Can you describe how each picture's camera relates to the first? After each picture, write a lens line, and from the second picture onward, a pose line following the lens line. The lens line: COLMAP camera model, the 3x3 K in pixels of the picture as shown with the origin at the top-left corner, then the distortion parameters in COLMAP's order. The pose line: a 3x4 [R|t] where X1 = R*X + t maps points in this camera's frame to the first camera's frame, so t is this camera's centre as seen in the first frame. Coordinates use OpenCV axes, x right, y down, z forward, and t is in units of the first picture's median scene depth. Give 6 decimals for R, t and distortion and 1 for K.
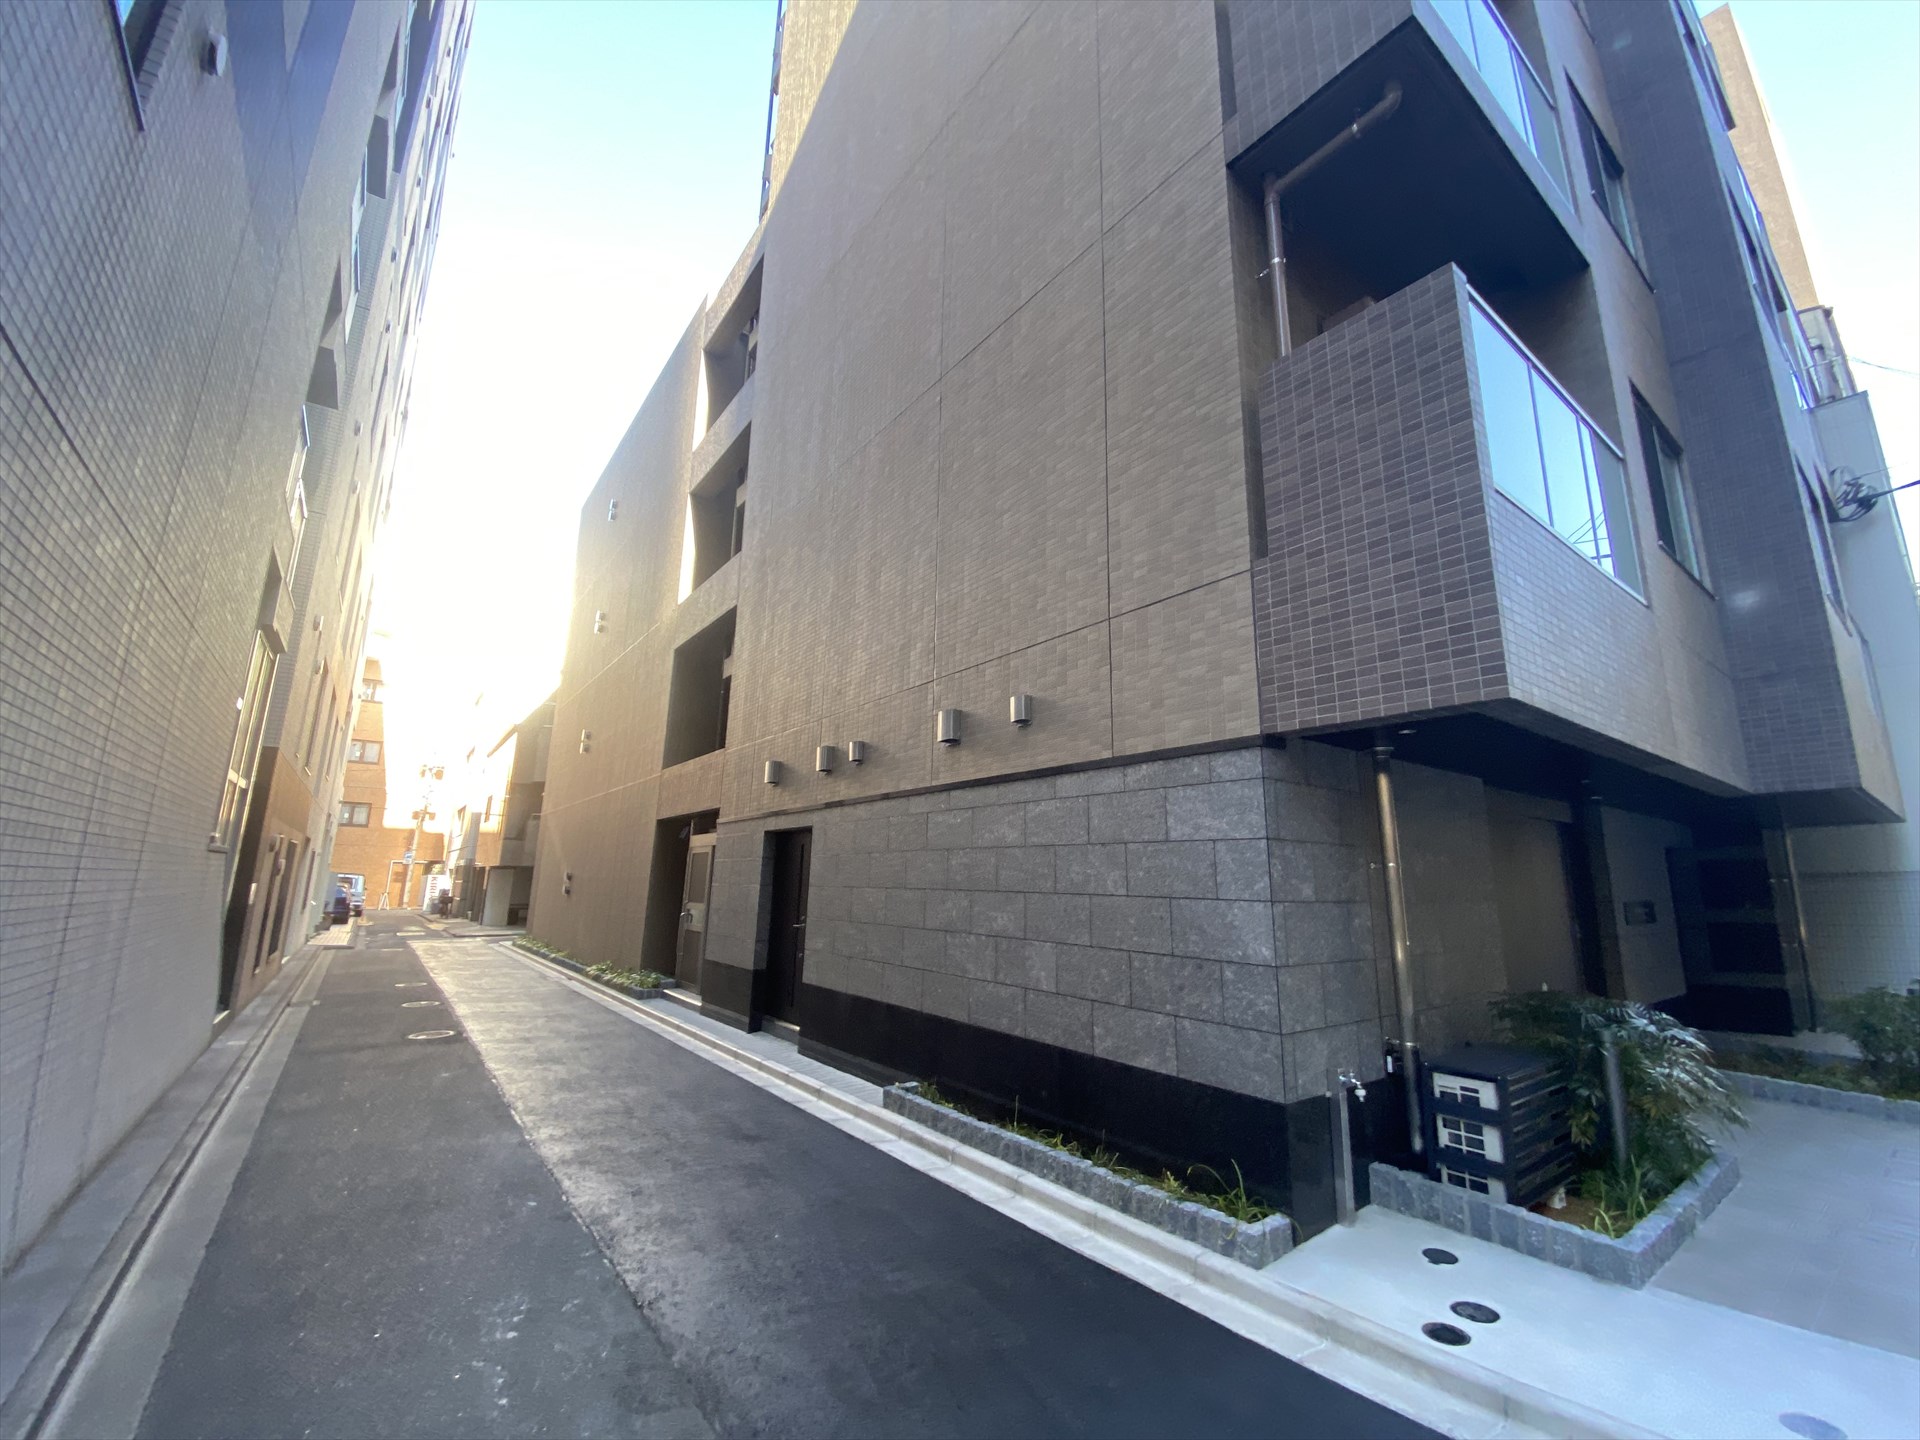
lens RADIAL K [[787.2, 0, 979.3], [0, 787.2, 729.3], [0, 0, 1]] dist [0.044656, -0.032105]
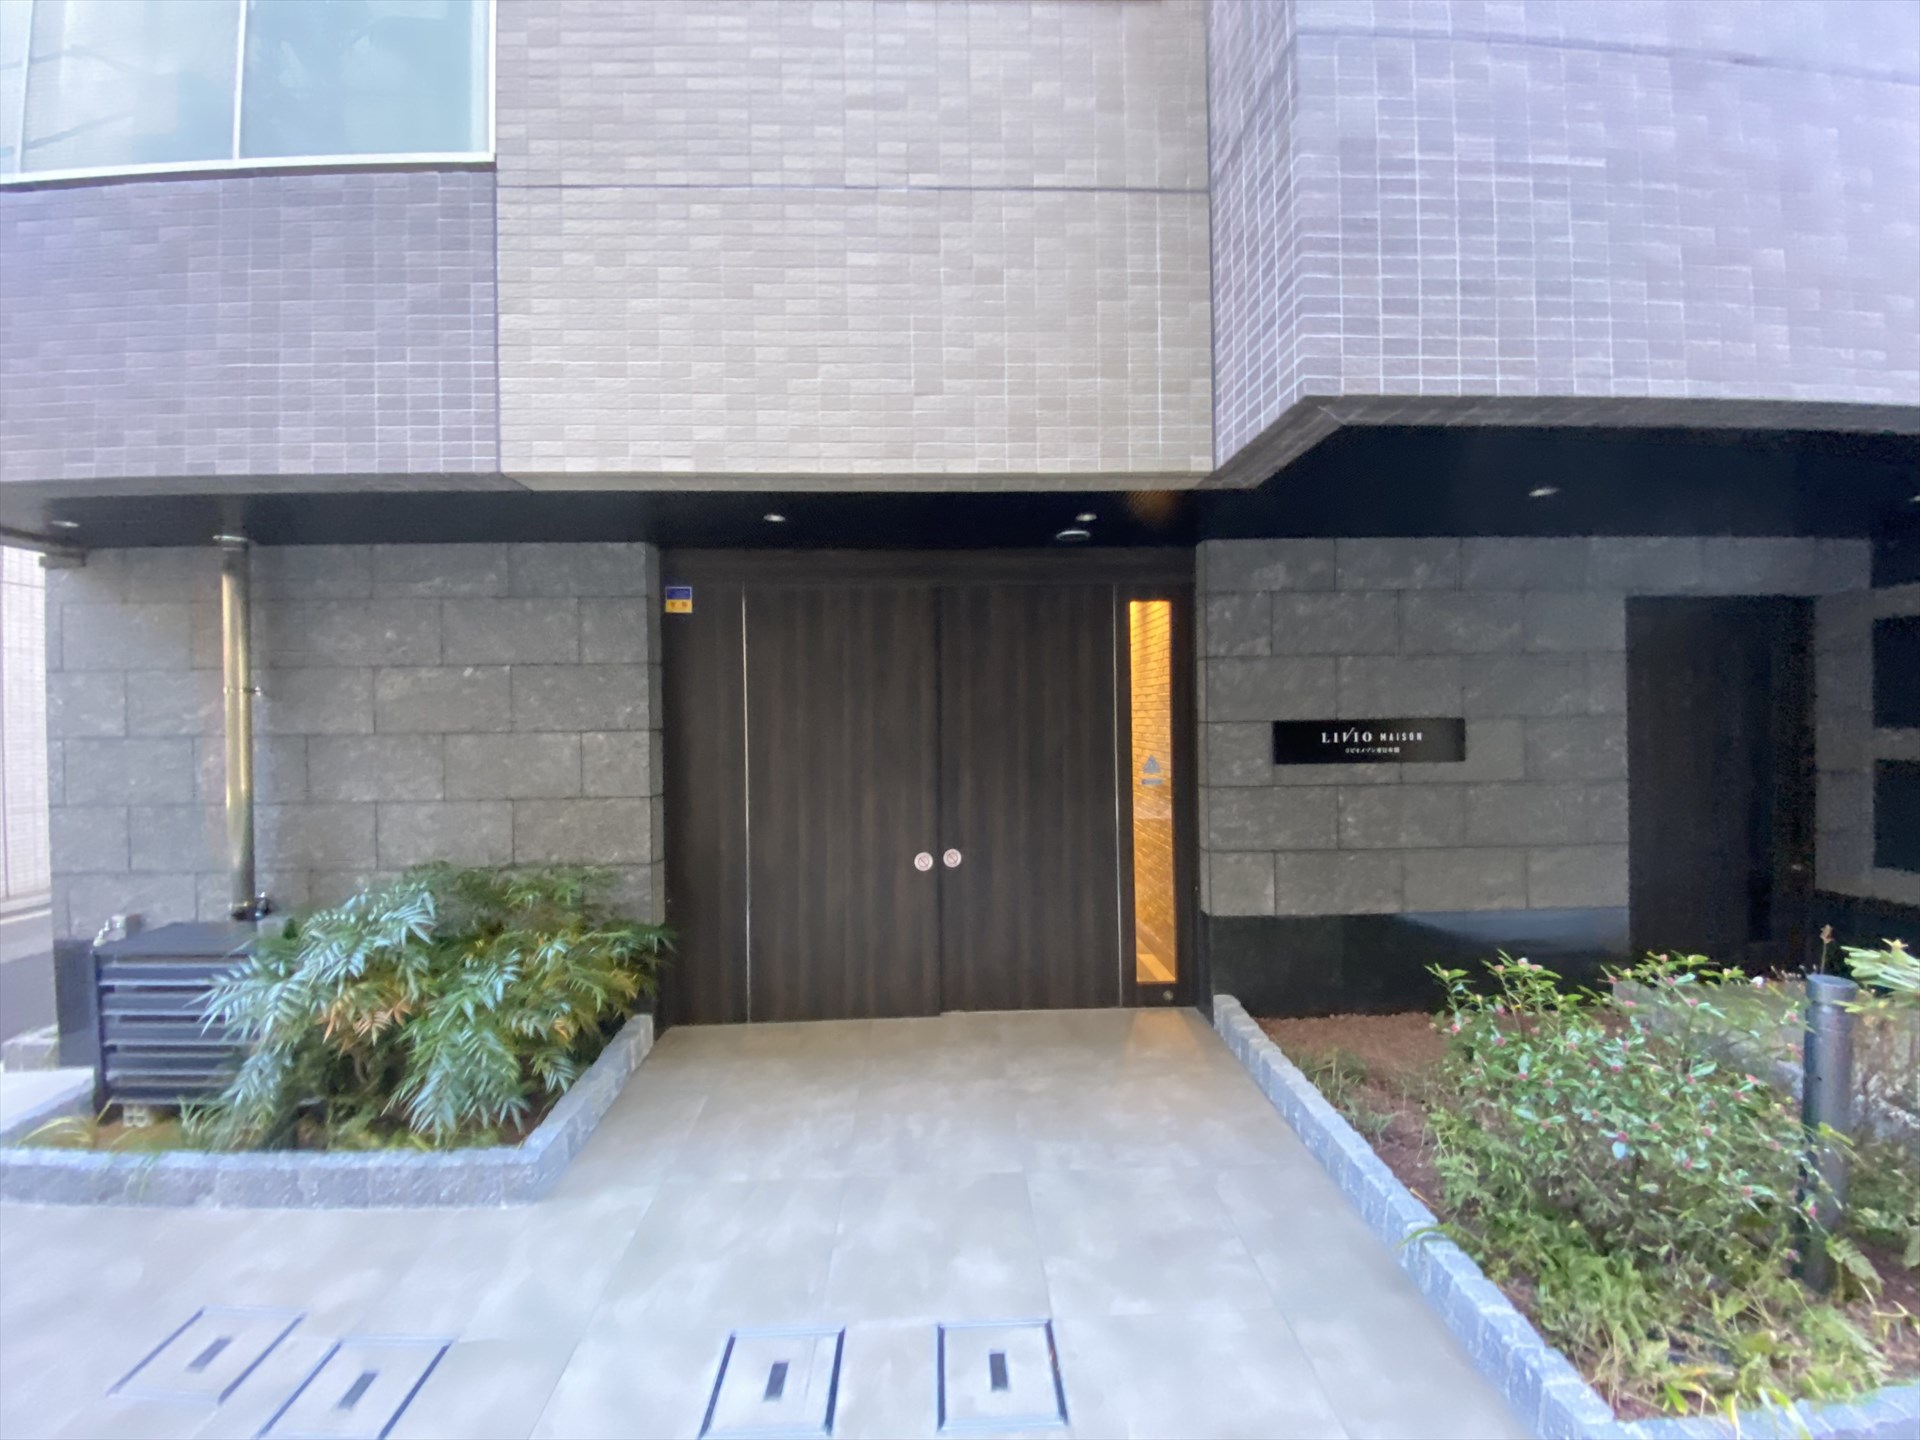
lens RADIAL K [[787.2, 0, 979.3], [0, 787.2, 729.3], [0, 0, 1]] dist [0.044656, -0.032105]
pose [[0.807729, -0.011100, -0.589450, 0.321536], [0.139506, 0.975026, 0.172805, 0.035984], [0.572811, -0.221811, 0.789105, 0.162948]]
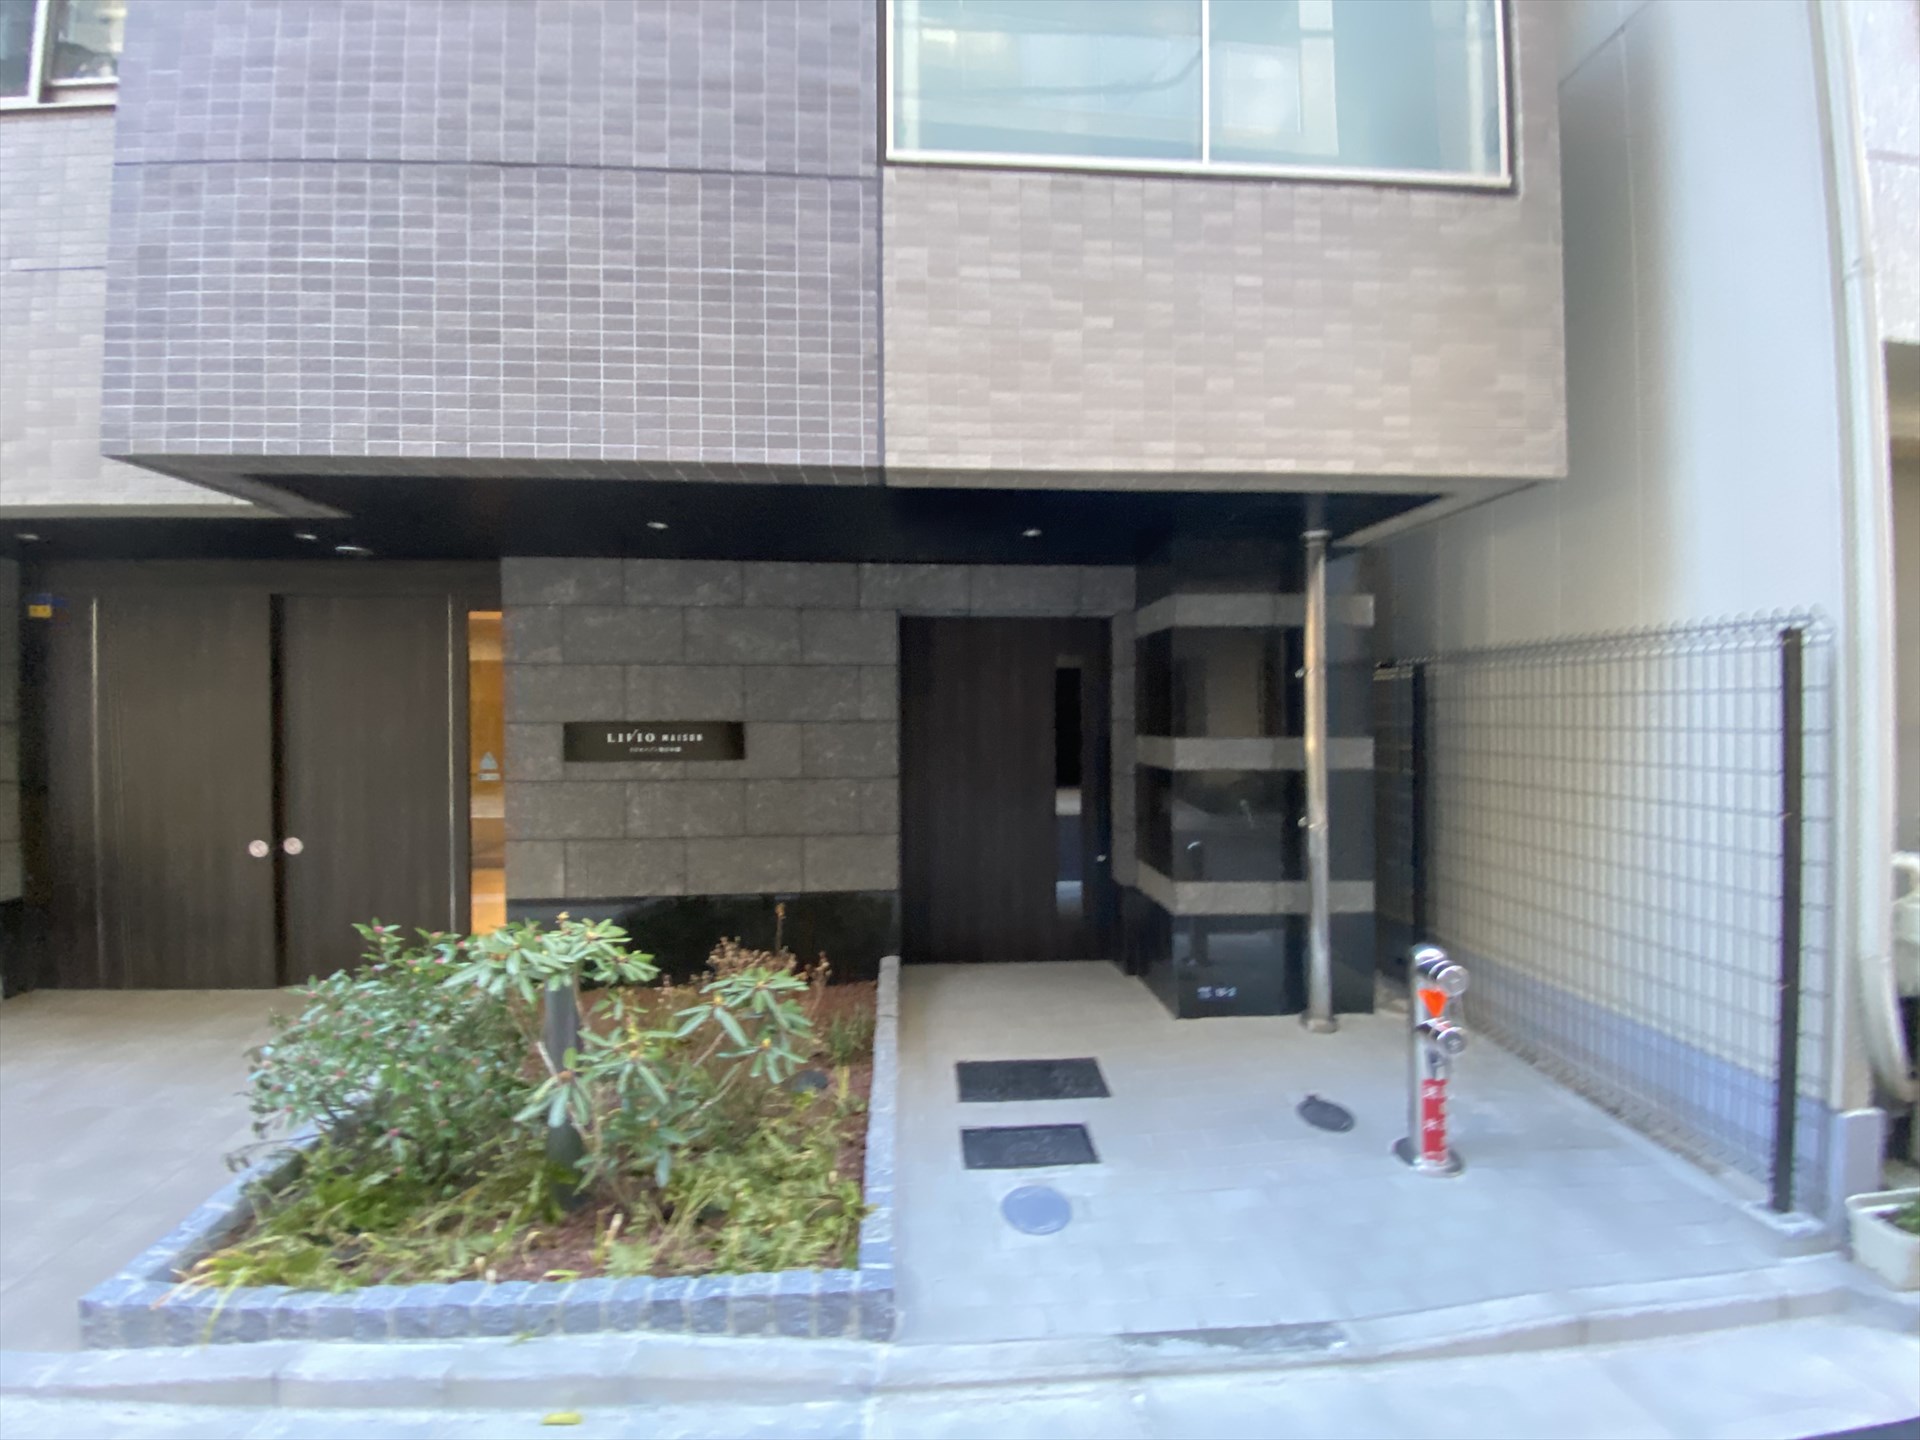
lens RADIAL K [[787.2, 0, 979.3], [0, 787.2, 729.3], [0, 0, 1]] dist [0.044656, -0.032105]
pose [[0.819574, 0.000607, -0.572973, 0.464369], [0.125051, 0.975703, 0.179906, 0.052771], [0.559160, -0.219098, 0.799585, 0.238975]]
